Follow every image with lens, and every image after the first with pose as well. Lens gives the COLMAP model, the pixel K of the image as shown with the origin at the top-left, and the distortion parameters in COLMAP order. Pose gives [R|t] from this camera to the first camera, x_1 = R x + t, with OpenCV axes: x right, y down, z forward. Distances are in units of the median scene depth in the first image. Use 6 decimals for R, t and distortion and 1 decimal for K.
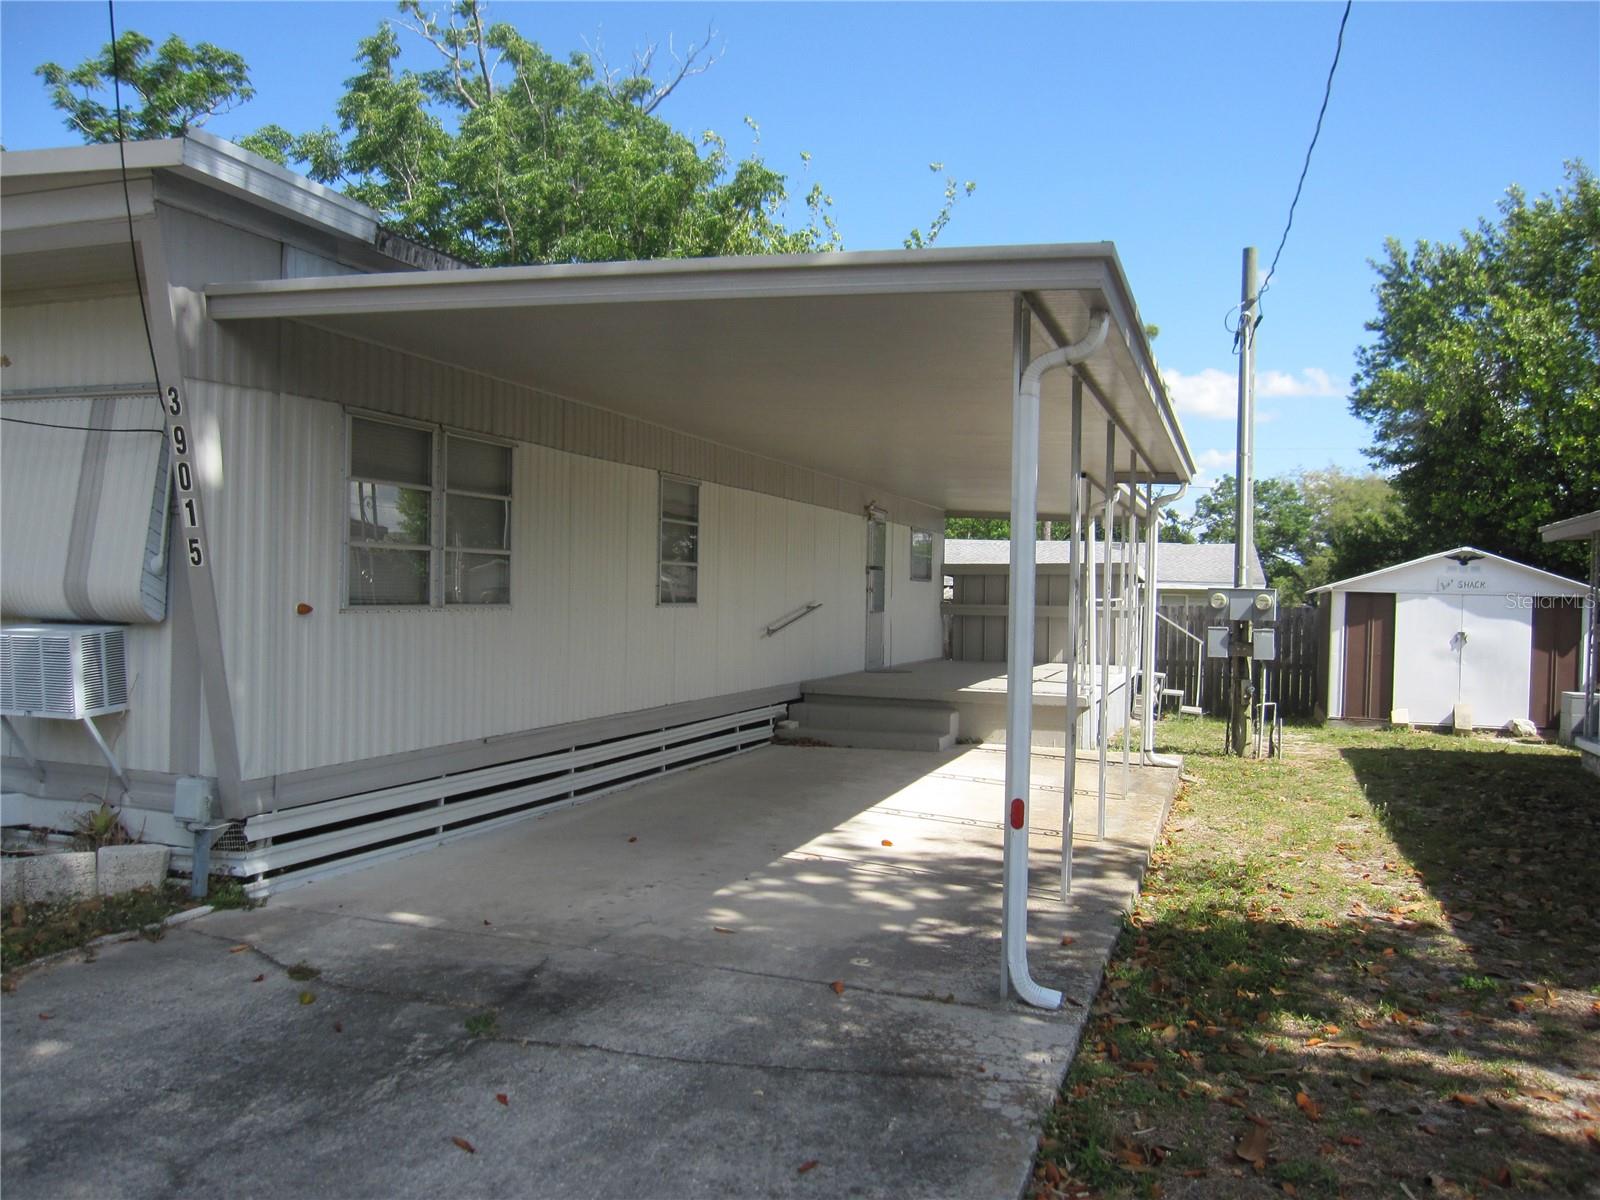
lens RADIAL K [[1305.7, 0, 800.0], [0, 1305.7, 600.0], [0, 0, 1]] dist [-0.086798, 0.056150]
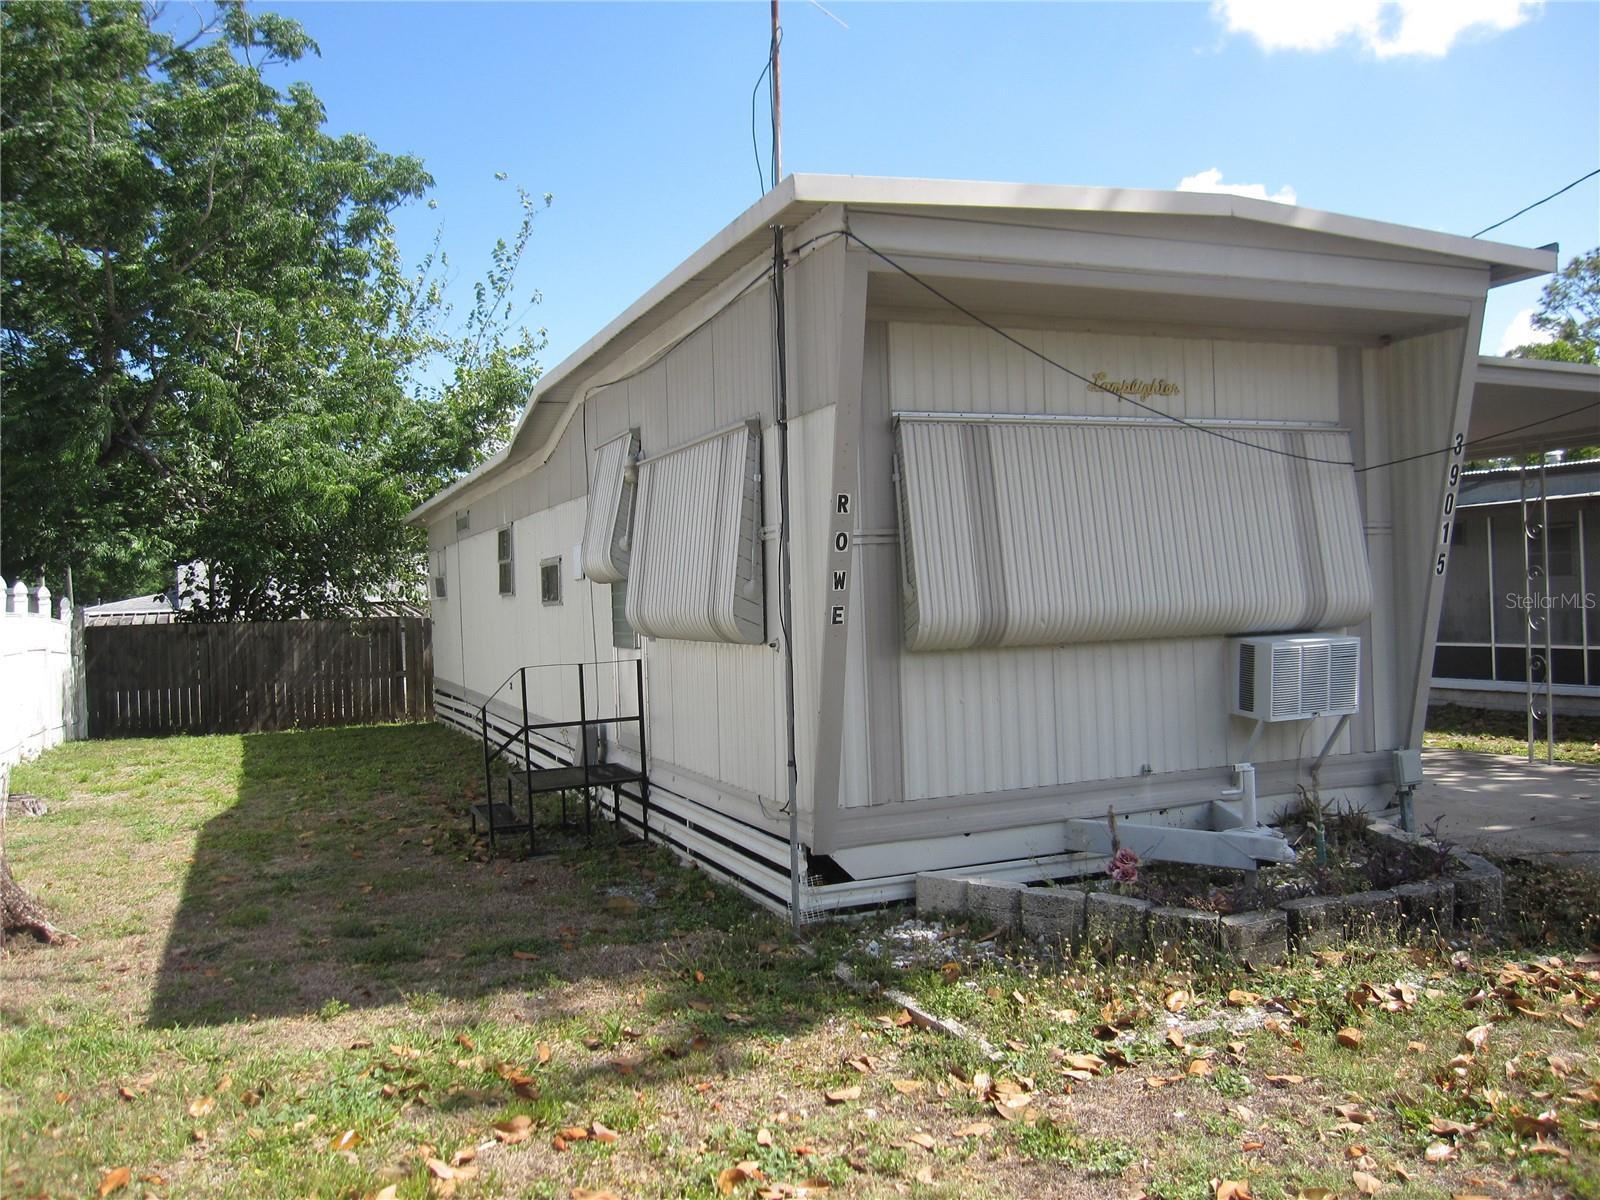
lens RADIAL K [[1315.8, 0, 800.0], [0, 1315.8, 600.0], [0, 0, 1]] dist [-0.079463, 0.065406]
pose [[0.753957, -0.048606, 0.655123, -0.760294], [0.053827, 0.998477, 0.012133, -0.022006], [-0.654714, 0.026115, 0.755425, 0.193729]]
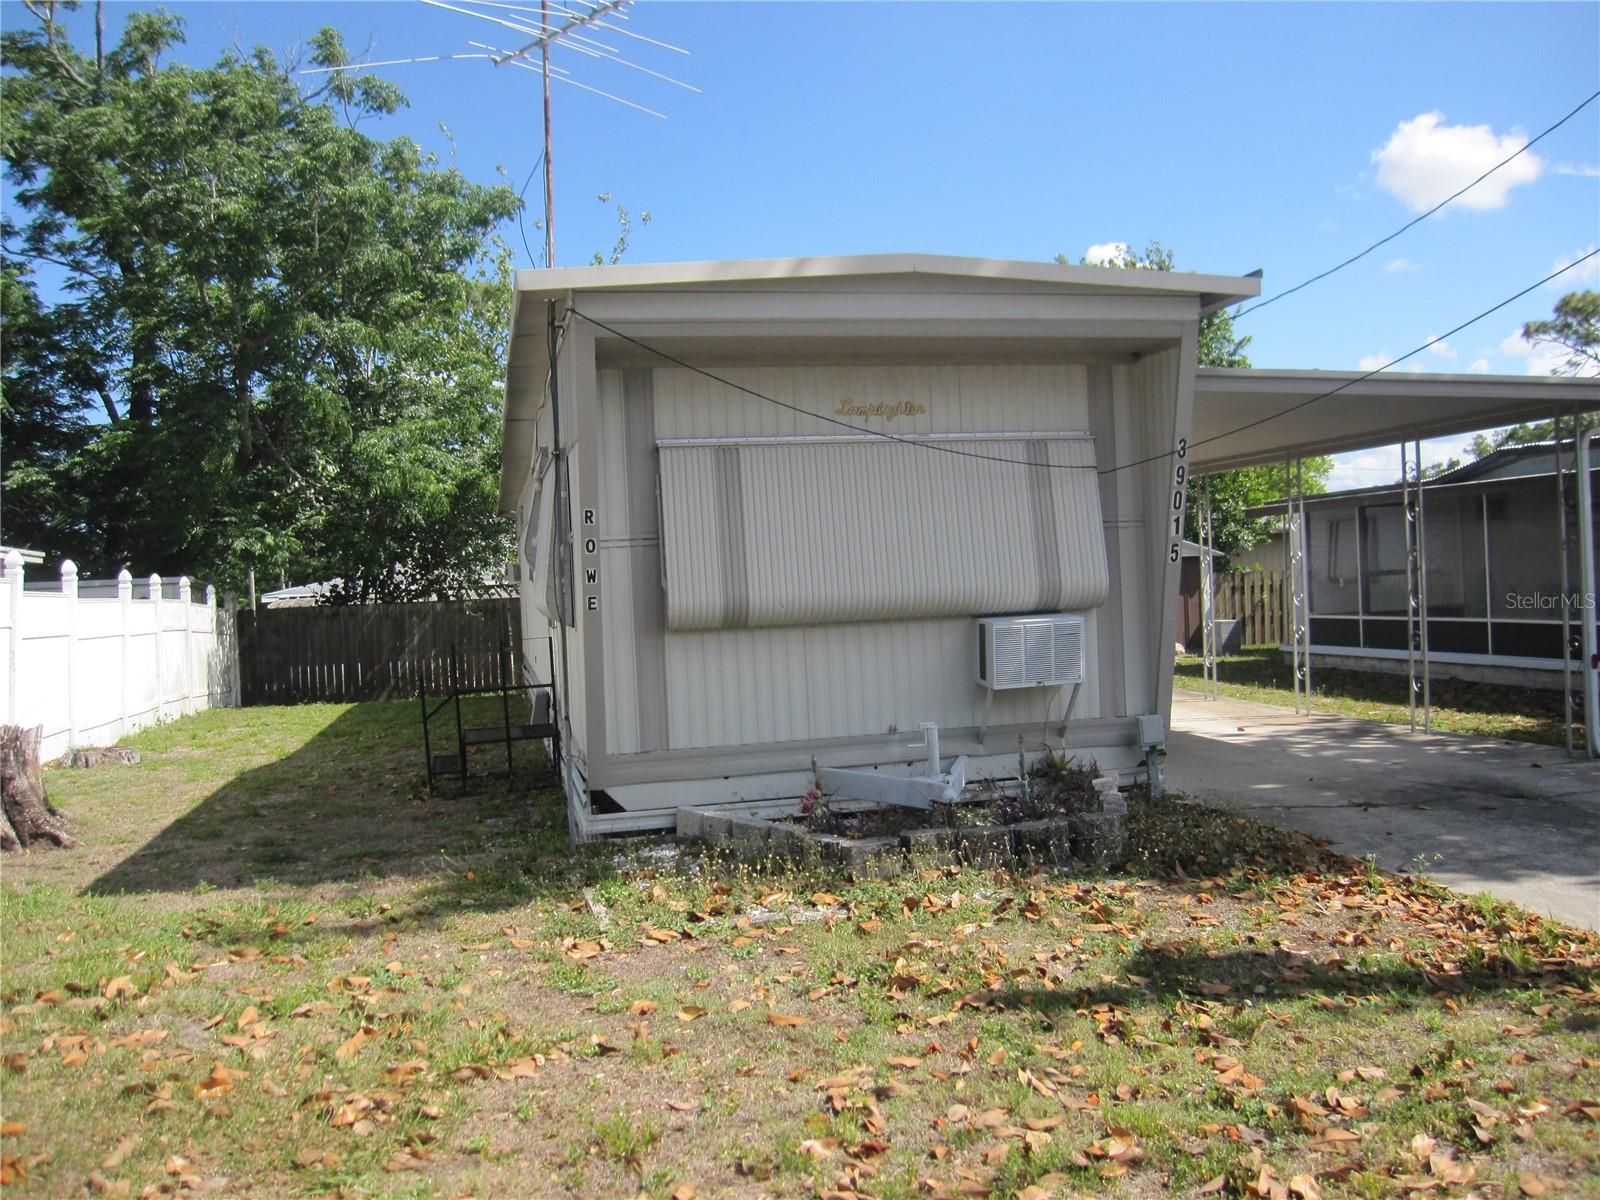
lens RADIAL K [[1315.8, 0, 800.0], [0, 1315.8, 600.0], [0, 0, 1]] dist [-0.079463, 0.065406]
pose [[0.846589, -0.066522, 0.528074, -0.685567], [0.065227, 0.997647, 0.021104, -0.018401], [-0.528236, 0.016578, 0.848936, -0.008934]]
